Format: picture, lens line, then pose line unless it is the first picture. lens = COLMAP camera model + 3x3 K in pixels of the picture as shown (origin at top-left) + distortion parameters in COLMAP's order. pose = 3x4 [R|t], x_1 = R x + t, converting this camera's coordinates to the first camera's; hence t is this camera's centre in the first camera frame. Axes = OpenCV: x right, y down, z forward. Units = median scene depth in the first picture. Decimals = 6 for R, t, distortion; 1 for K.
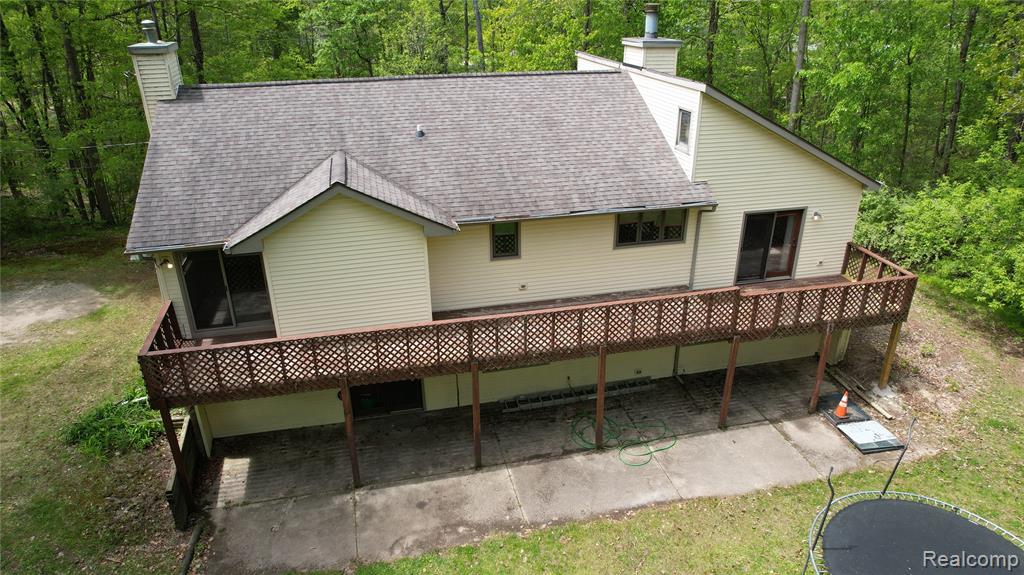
lens RADIAL K [[653.3, 0, 512.0], [0, 653.3, 287.5], [0, 0, 1]] dist [-0.048383, 0.001653]
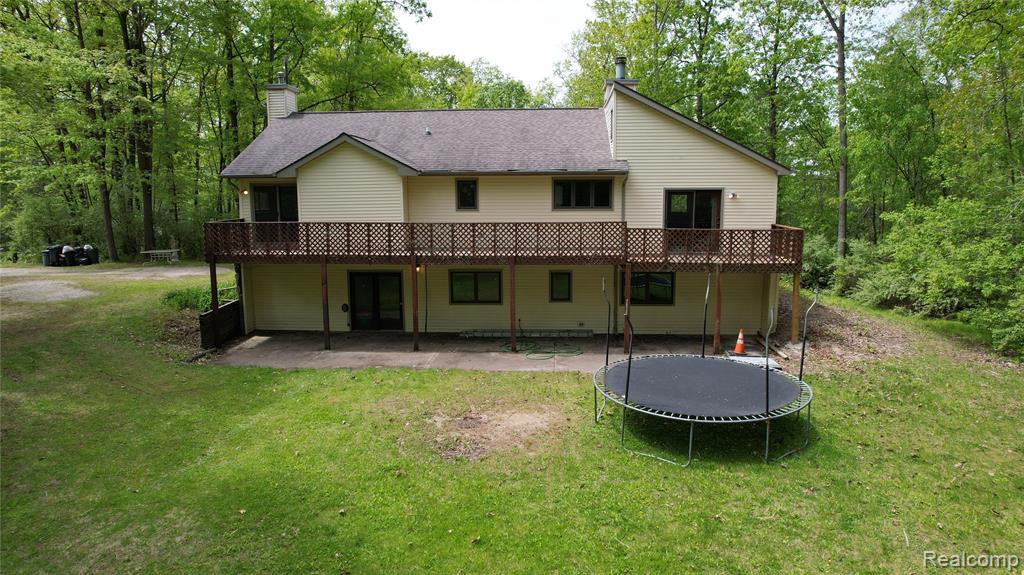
lens RADIAL K [[653.3, 0, 512.0], [0, 653.3, 287.5], [0, 0, 1]] dist [-0.048383, 0.001653]
pose [[0.954568, 0.044076, -0.294717, 0.473086], [-0.126912, 0.954955, -0.268244, 0.449349], [0.269618, 0.293460, 0.917163, -0.160192]]
